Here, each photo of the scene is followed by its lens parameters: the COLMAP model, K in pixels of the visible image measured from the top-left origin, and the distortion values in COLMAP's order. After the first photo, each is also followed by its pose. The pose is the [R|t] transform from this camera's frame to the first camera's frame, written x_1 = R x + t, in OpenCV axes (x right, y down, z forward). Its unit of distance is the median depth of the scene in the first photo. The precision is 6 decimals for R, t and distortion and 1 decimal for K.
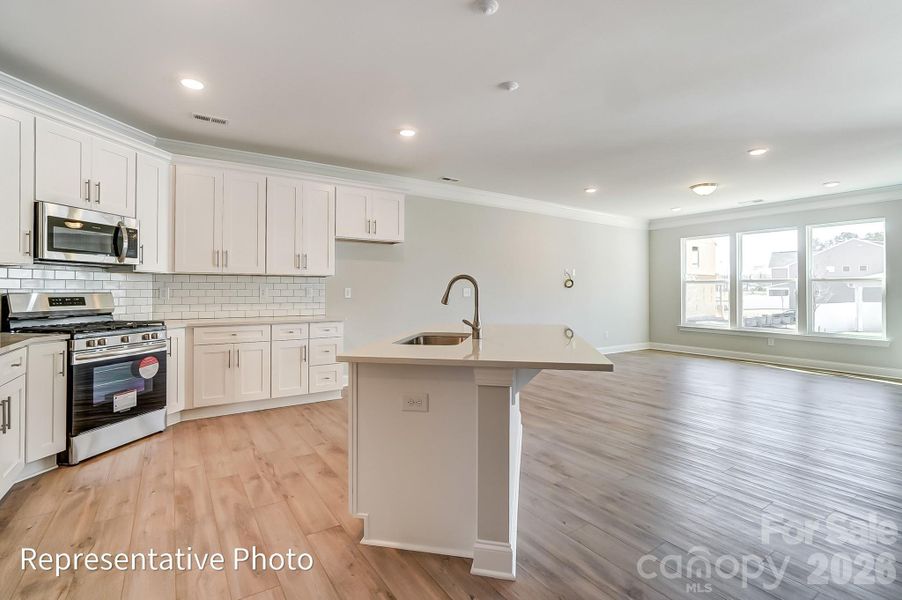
lens RADIAL K [[414.5, 0, 433.0], [0, 414.5, 283.5], [0, 0, 1]] dist [0.001395, 0.000493]
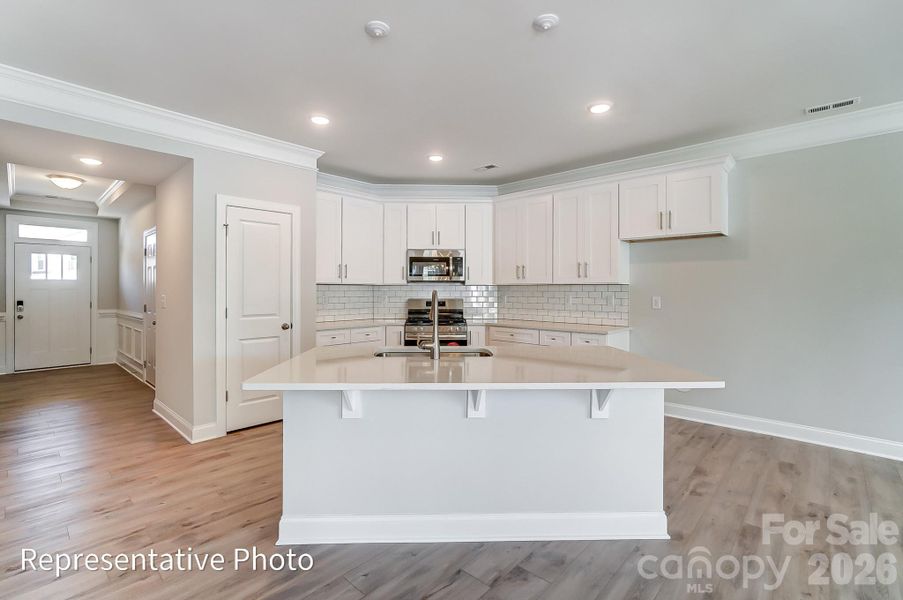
lens RADIAL K [[413.8, 0, 451.2], [0, 413.8, 288.8], [0, 0, 1]] dist [-0.002524, -0.000044]
pose [[0.254769, -0.003585, -0.966995, 0.728182], [0.014135, 0.999900, 0.000017, -0.016161], [0.966899, -0.013672, 0.254795, 0.577054]]
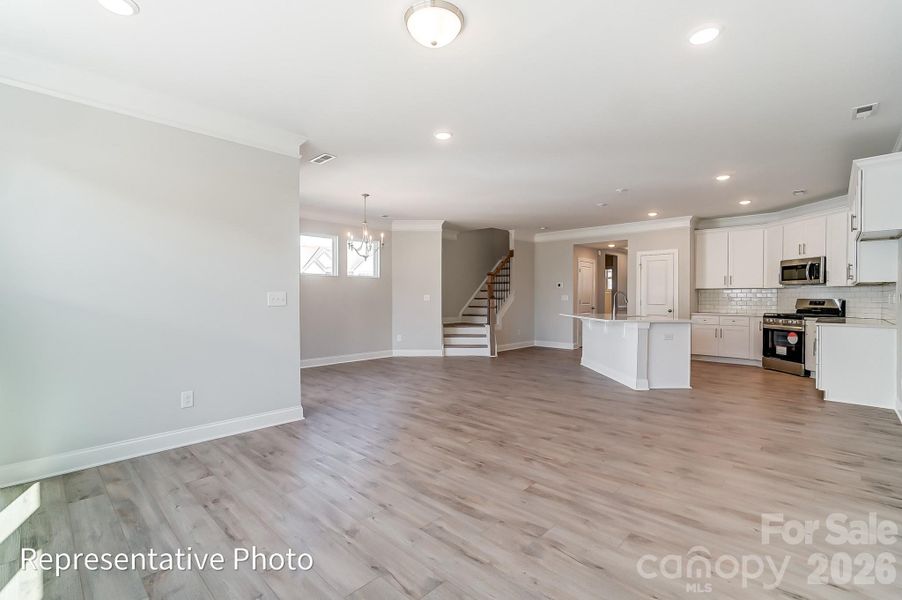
lens RADIAL K [[424.7, 0, 440.3], [0, 424.7, 302.0], [0, 0, 1]] dist [-0.000907, -0.000276]
pose [[-0.972061, -0.001924, -0.234721, 1.269002], [-0.000349, 0.999977, -0.006749, 0.048158], [0.234729, -0.006478, -0.972039, 2.371391]]
